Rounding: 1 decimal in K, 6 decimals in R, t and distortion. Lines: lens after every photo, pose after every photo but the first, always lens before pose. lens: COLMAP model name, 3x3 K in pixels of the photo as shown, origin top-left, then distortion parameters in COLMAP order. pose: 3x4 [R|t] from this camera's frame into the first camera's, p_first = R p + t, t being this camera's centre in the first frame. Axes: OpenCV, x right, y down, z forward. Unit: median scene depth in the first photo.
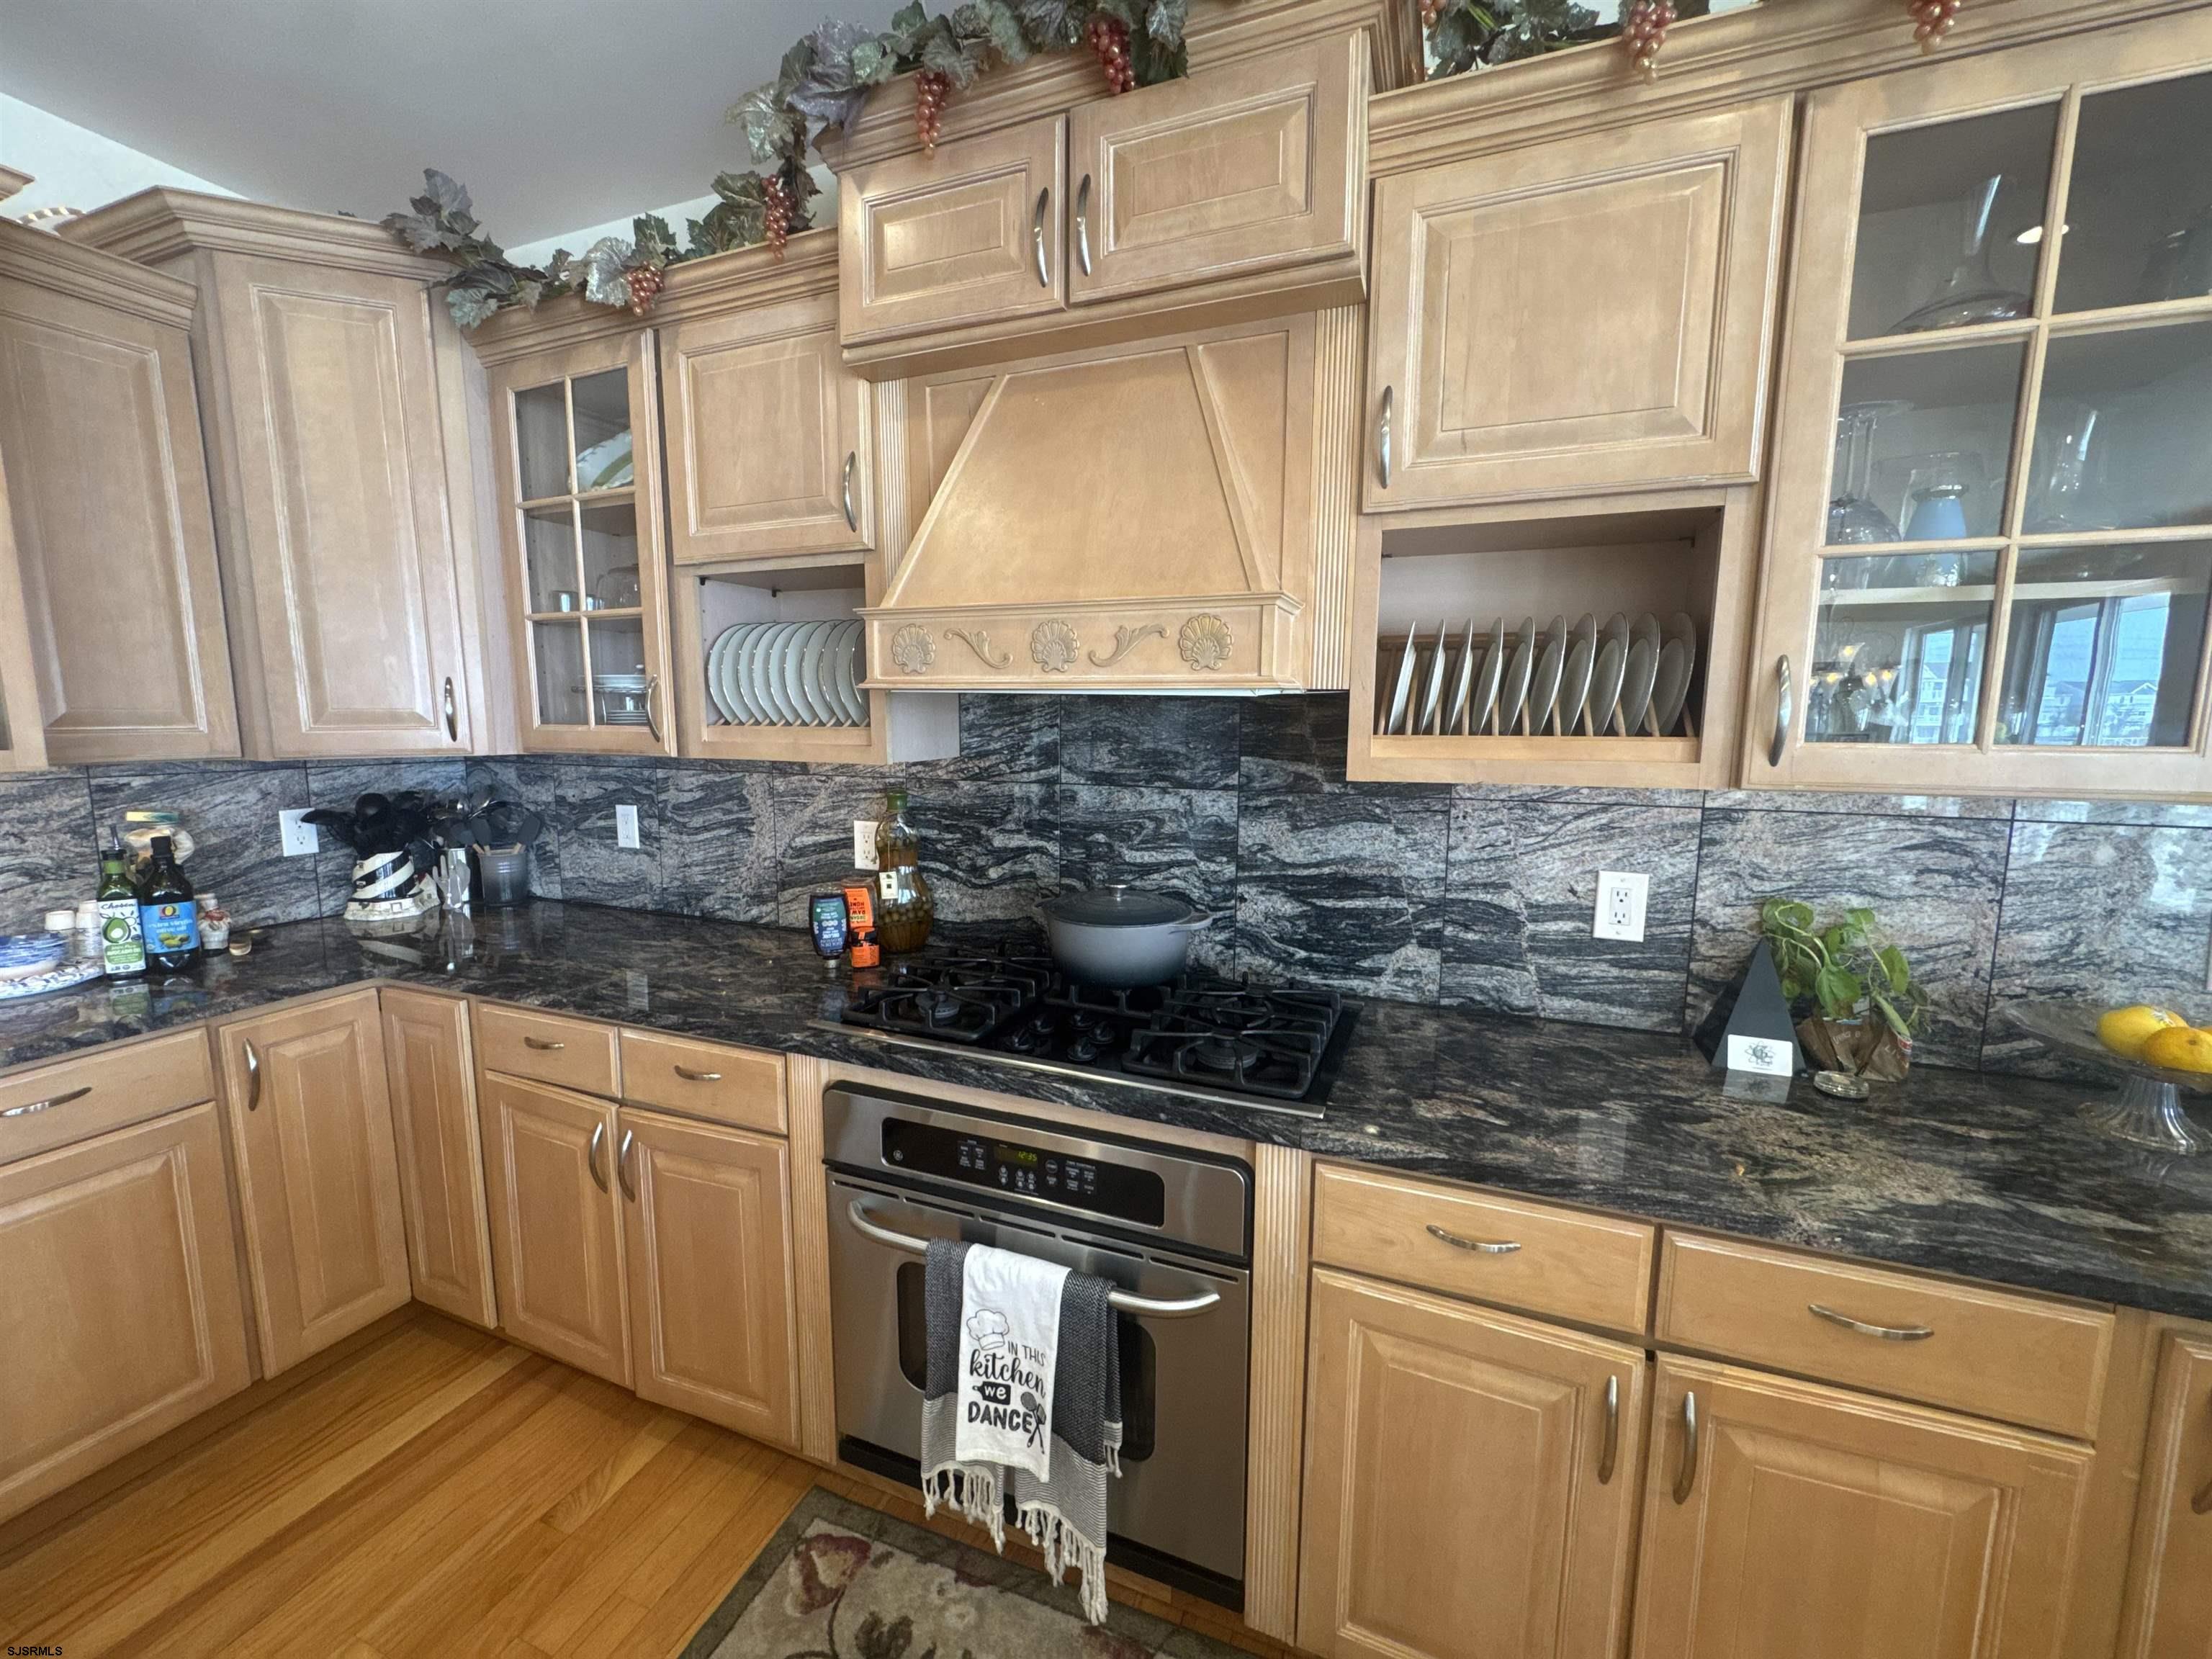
lens RADIAL K [[886.9, 0, 1100.6], [0, 886.9, 824.8], [0, 0, 1]] dist [-0.001200, -0.000175]
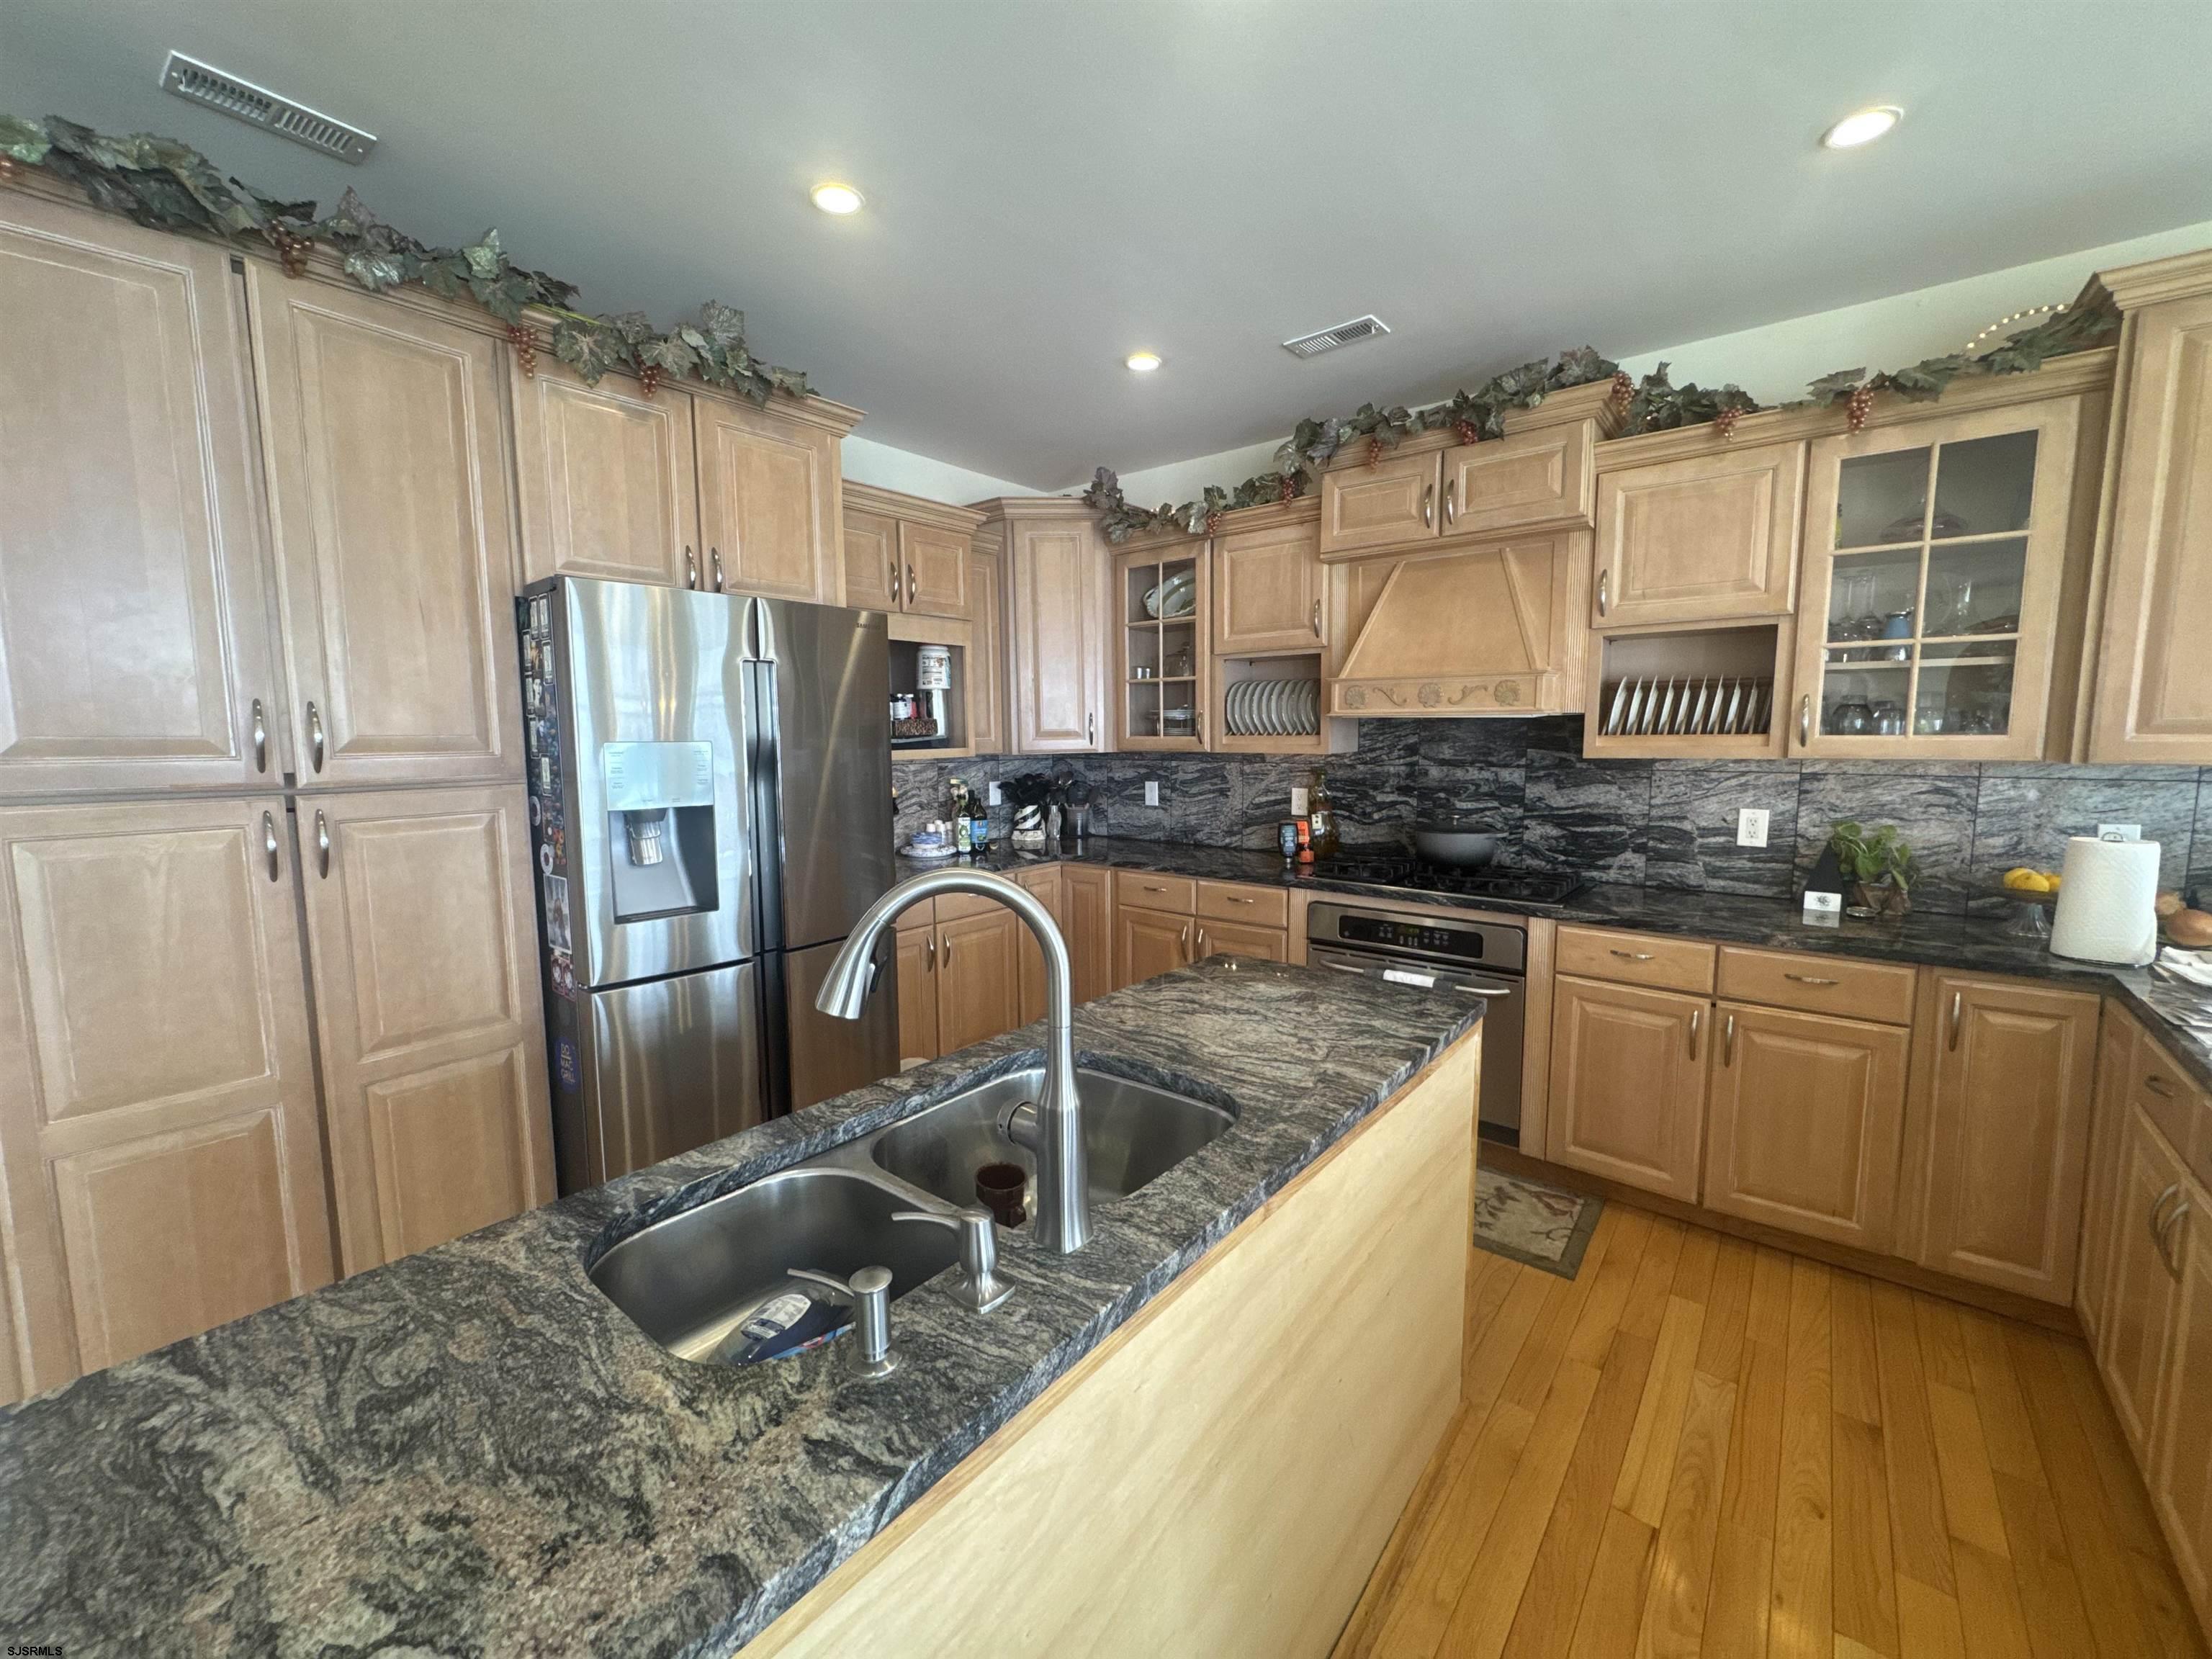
lens RADIAL K [[886.9, 0, 1100.6], [0, 886.9, 824.8], [0, 0, 1]] dist [-0.001200, -0.000175]
pose [[0.953622, 0.019597, -0.300367, -0.138332], [-0.024957, 0.999590, -0.014016, 0.136074], [0.299970, 0.020862, 0.953721, -1.078063]]
